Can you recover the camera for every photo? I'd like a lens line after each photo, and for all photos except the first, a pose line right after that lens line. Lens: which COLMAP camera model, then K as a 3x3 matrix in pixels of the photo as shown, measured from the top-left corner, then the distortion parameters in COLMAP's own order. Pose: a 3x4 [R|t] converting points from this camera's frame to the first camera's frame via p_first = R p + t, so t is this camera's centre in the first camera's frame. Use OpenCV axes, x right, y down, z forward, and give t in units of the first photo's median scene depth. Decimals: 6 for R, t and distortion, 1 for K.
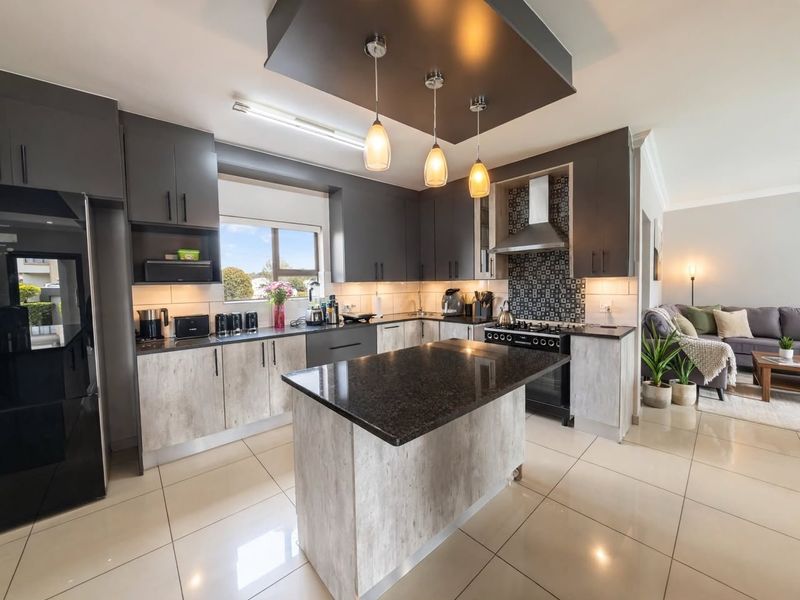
lens RADIAL K [[321.8, 0, 400.0], [0, 321.8, 300.0], [0, 0, 1]] dist [0.000446, 0.000000]
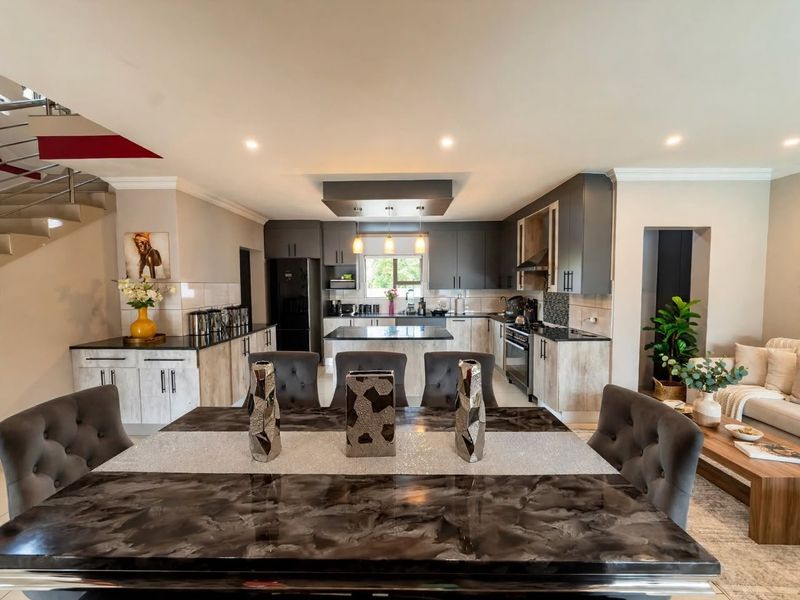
lens RADIAL K [[321.8, 0, 400.0], [0, 321.8, 300.0], [0, 0, 1]] dist [0.000446, 0.000000]
pose [[0.755050, 0.053142, -0.653510, 0.832431], [-0.048362, 0.998509, 0.025320, -0.040474], [0.653881, 0.012487, 0.756494, -0.344380]]
